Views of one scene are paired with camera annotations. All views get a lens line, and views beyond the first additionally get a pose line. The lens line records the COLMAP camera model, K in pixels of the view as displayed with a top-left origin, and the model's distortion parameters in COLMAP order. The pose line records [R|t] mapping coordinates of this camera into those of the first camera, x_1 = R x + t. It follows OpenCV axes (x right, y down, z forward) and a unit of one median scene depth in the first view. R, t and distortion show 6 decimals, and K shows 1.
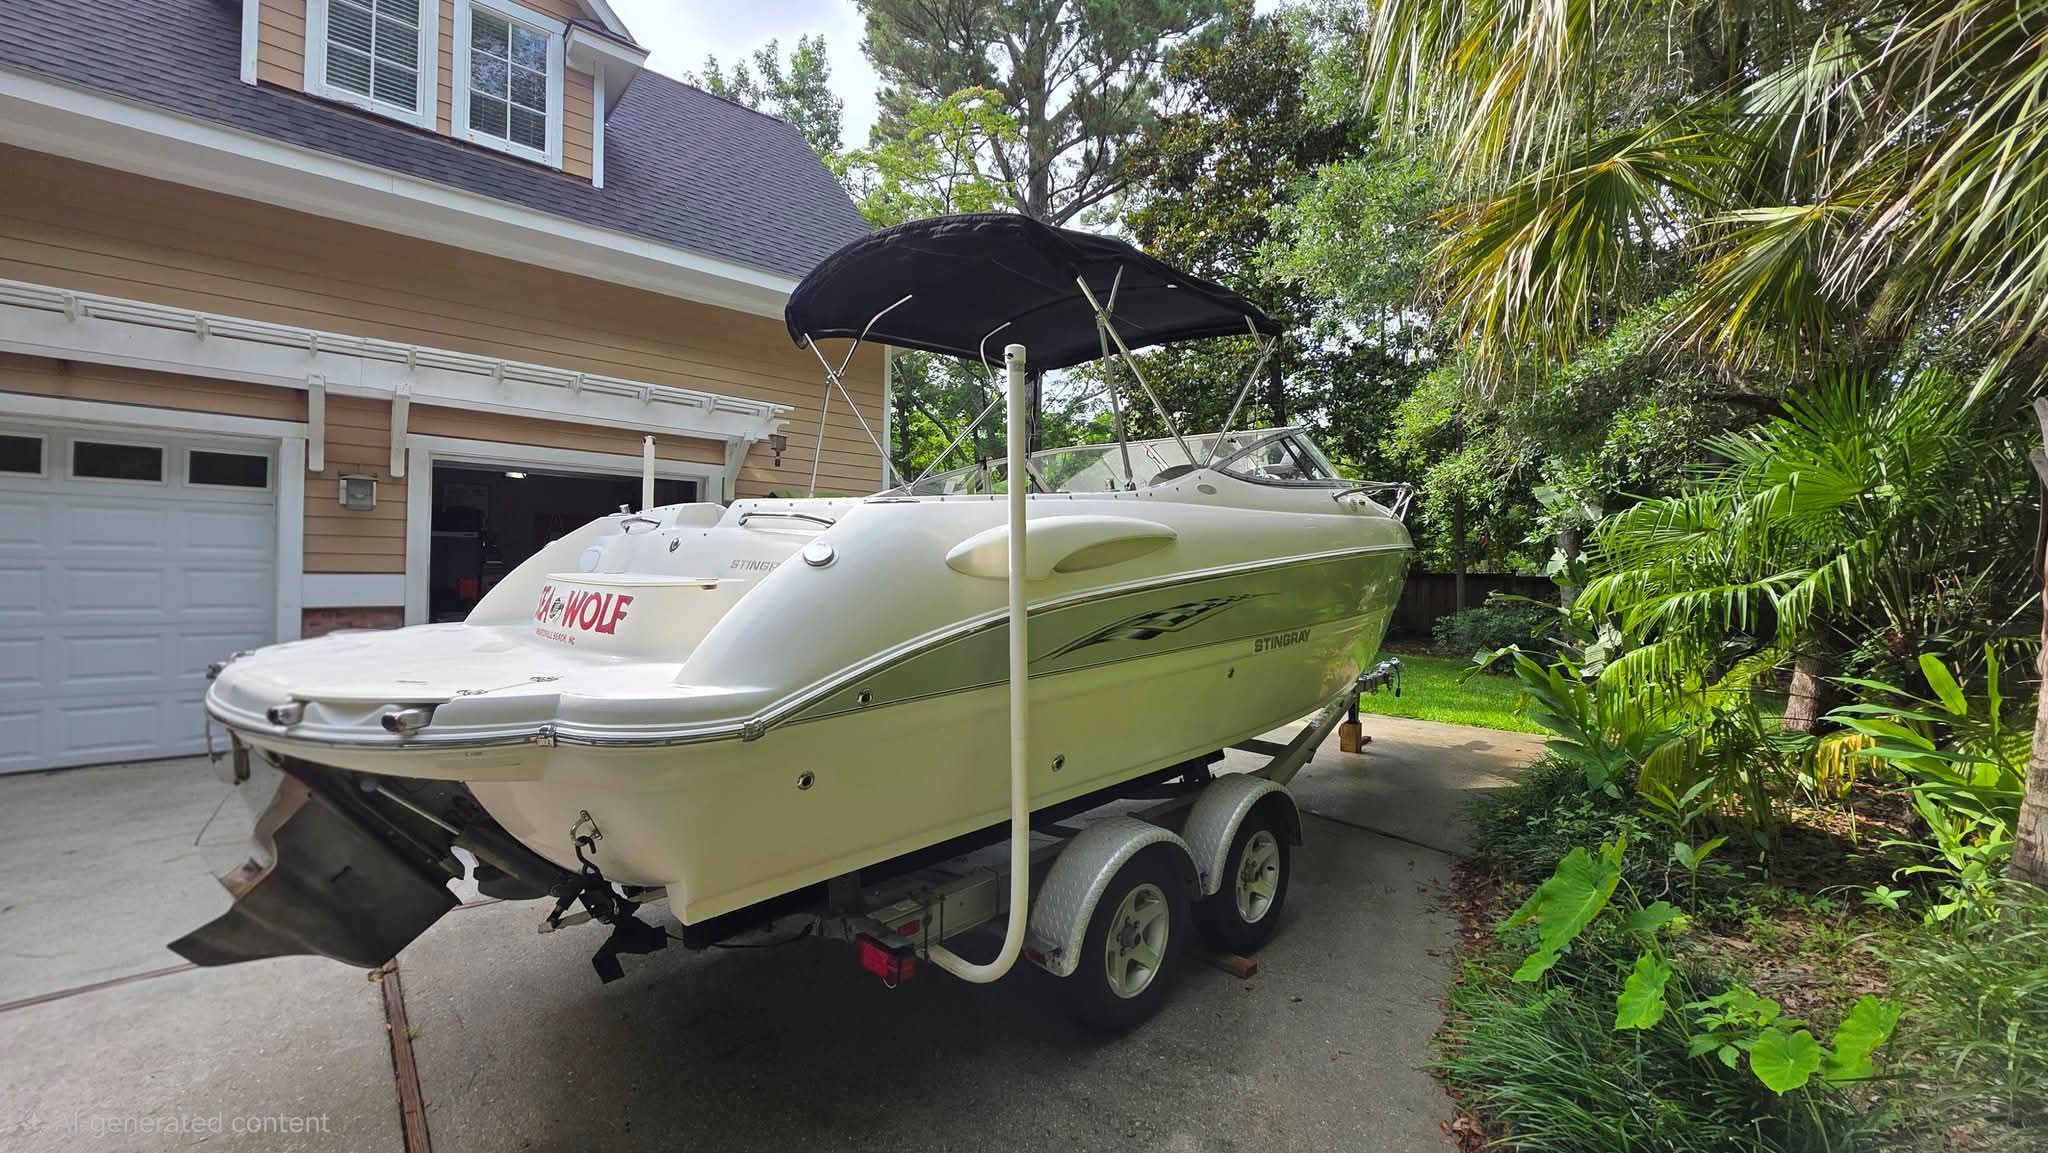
lens RADIAL K [[812.3, 0, 1024.0], [0, 812.3, 576.5], [0, 0, 1]] dist [0.001278, -0.000543]
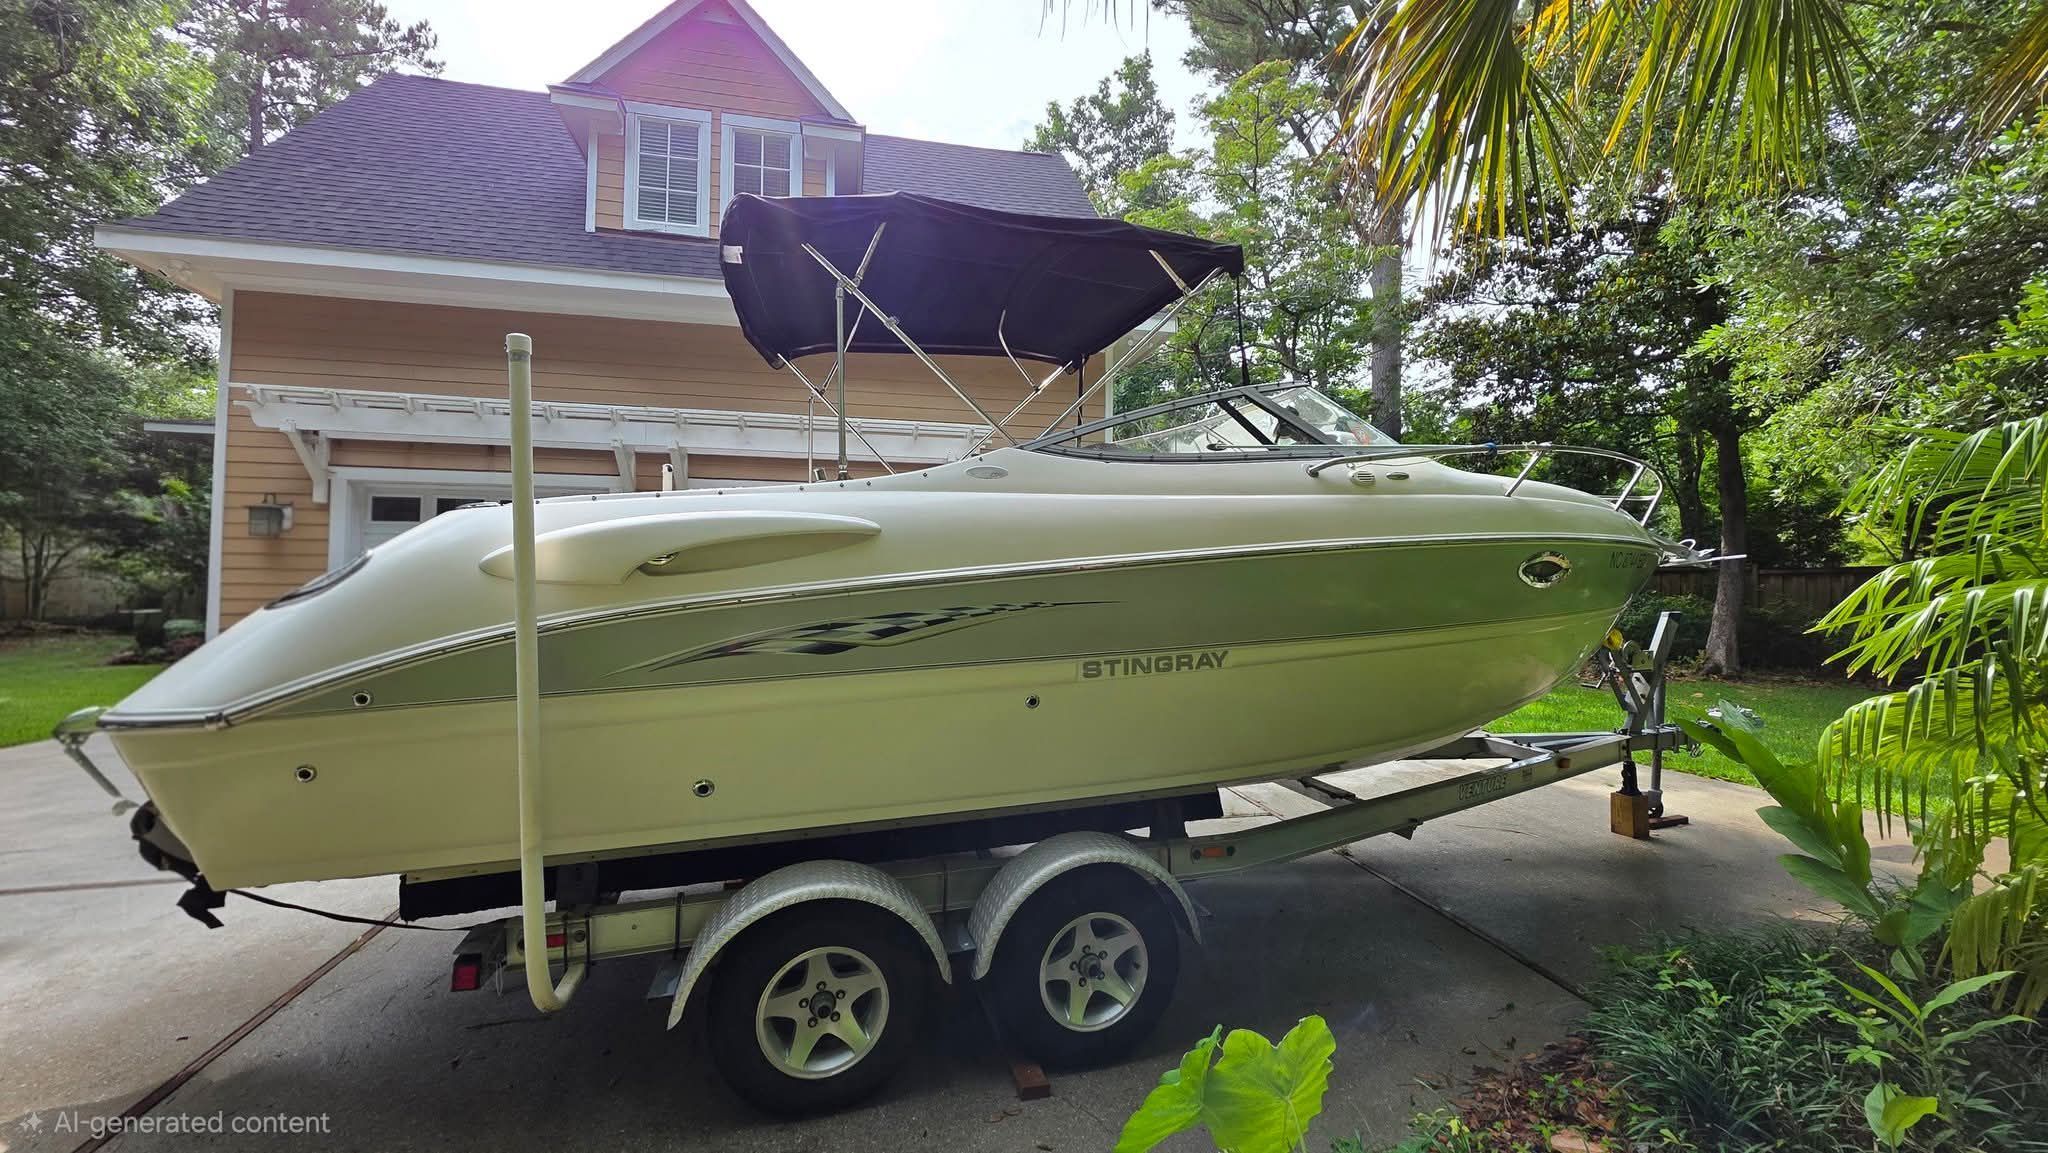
lens RADIAL K [[804.5, 0, 1024.0], [0, 804.5, 576.5], [0, 0, 1]] dist [0.010443, -0.000013]
pose [[0.878248, -0.014703, -0.477979, 0.492797], [0.005514, 0.999772, -0.020622, 0.009908], [0.478173, 0.015476, 0.878129, 0.240694]]
